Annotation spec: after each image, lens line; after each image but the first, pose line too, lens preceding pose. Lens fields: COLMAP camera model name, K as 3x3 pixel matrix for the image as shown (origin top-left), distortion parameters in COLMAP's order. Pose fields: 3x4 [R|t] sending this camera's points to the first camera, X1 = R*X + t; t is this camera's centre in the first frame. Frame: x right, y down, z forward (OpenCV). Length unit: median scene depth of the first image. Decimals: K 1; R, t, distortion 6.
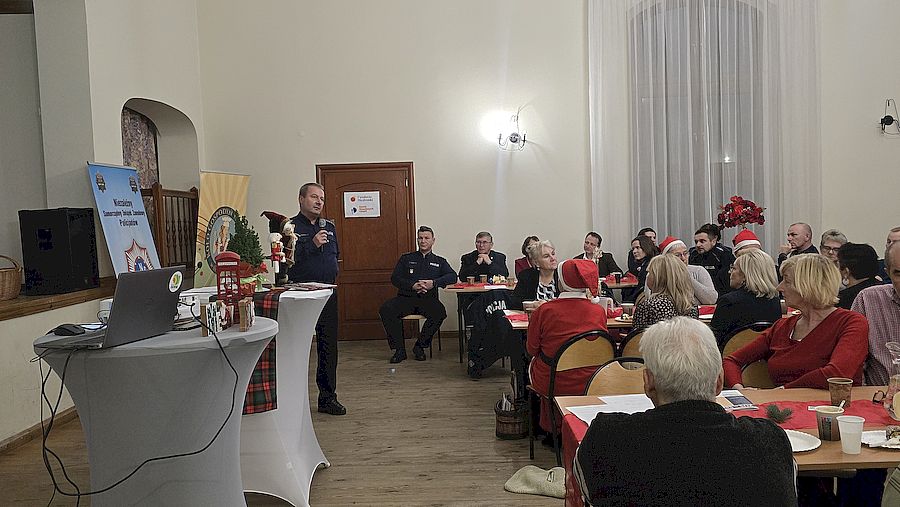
lens RADIAL K [[793.9, 0, 443.8], [0, 793.9, 252.0], [0, 0, 1]] dist [0.067520, -0.012549]
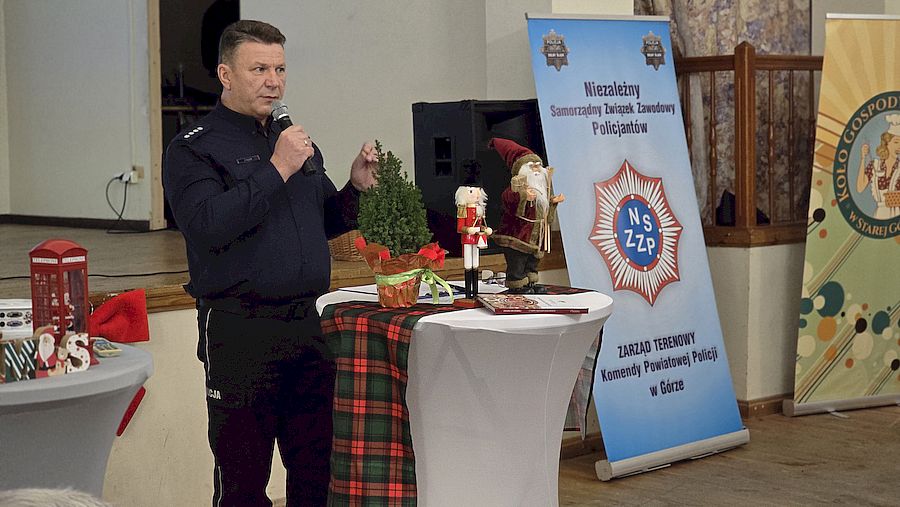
lens RADIAL K [[1726.5, 0, 450.4], [0, 1726.5, 249.9], [0, 0, 1]] dist [-0.003200, 0.000000]
pose [[0.707517, 0.086912, -0.701332, 0.304180], [-0.045090, 0.995938, 0.077934, -0.039057], [0.705257, -0.023517, 0.708562, 0.137593]]
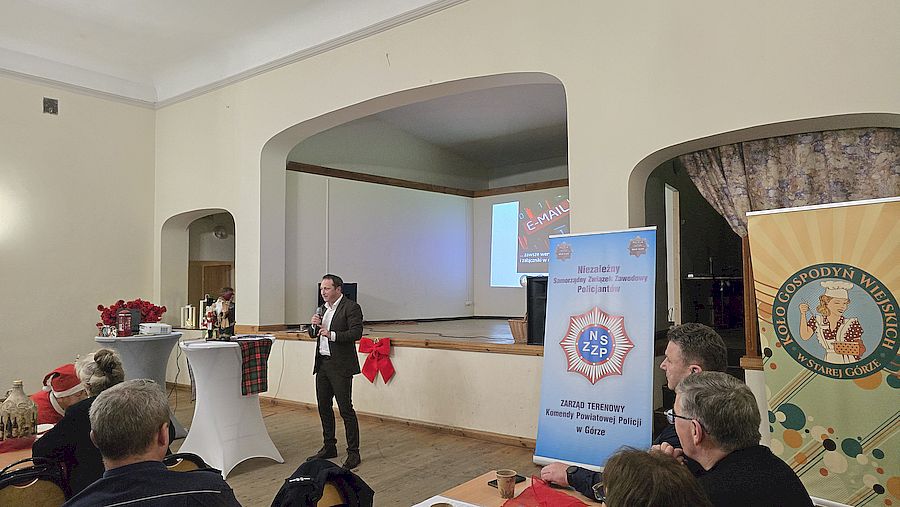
lens RADIAL K [[625.0, 0, 450.4], [0, 625.0, 255.2], [0, 0, 1]] dist [0.026311, -0.007724]
pose [[-0.587668, -0.003076, -0.809096, 0.327373], [-0.005011, 0.999987, -0.000162, -0.075187], [0.809086, 0.003960, -0.587676, 1.276919]]
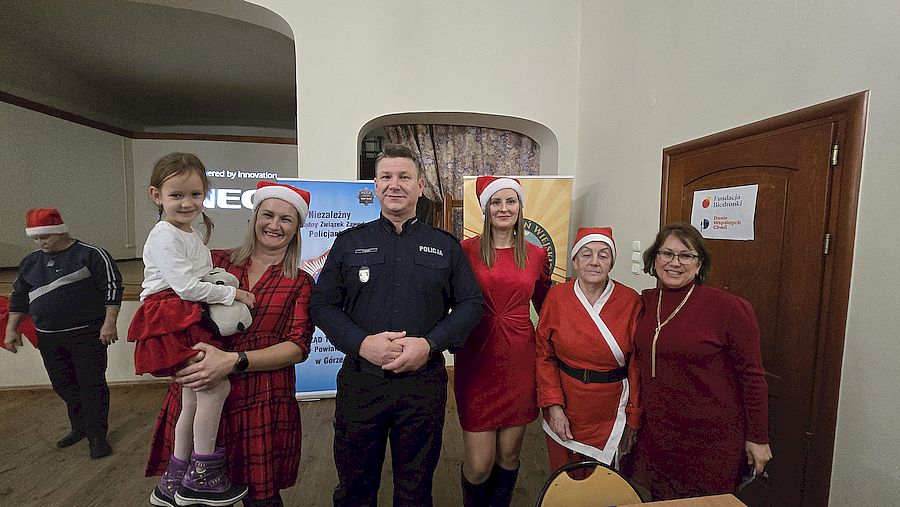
lens RADIAL K [[378.5, 0, 454.5], [0, 378.5, 259.2], [0, 0, 1]] dist [-0.003417, -0.000195]
pose [[0.177549, 0.108717, -0.978088, 0.137366], [-0.055970, 0.993386, 0.100258, -0.060644], [0.982519, 0.036943, 0.182459, 1.050231]]
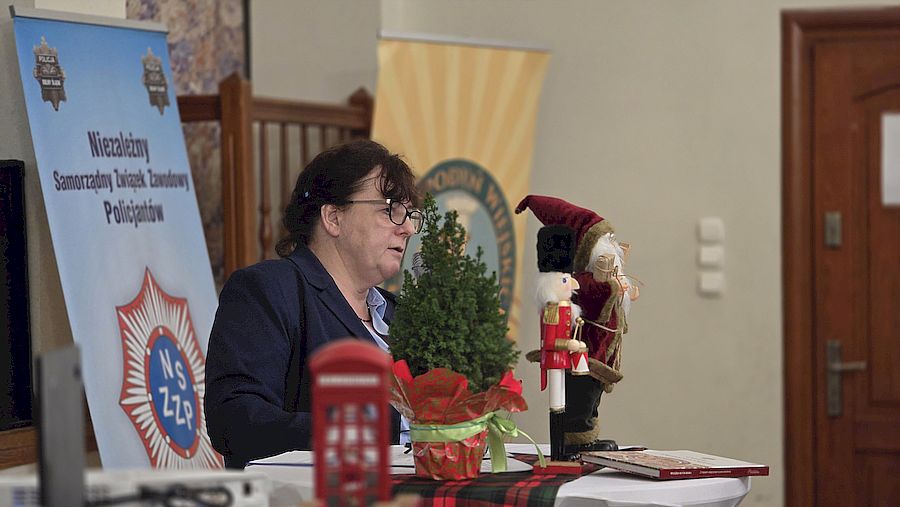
lens RADIAL K [[3016.0, 0, 458.0], [0, 3016.0, 257.8], [0, 0, 1]] dist [0.507458, 0.000000]
pose [[0.959029, 0.030859, -0.281622, 0.037316], [-0.036814, 0.999196, -0.015875, -0.006064], [0.280906, 0.025592, 0.959394, -0.040484]]
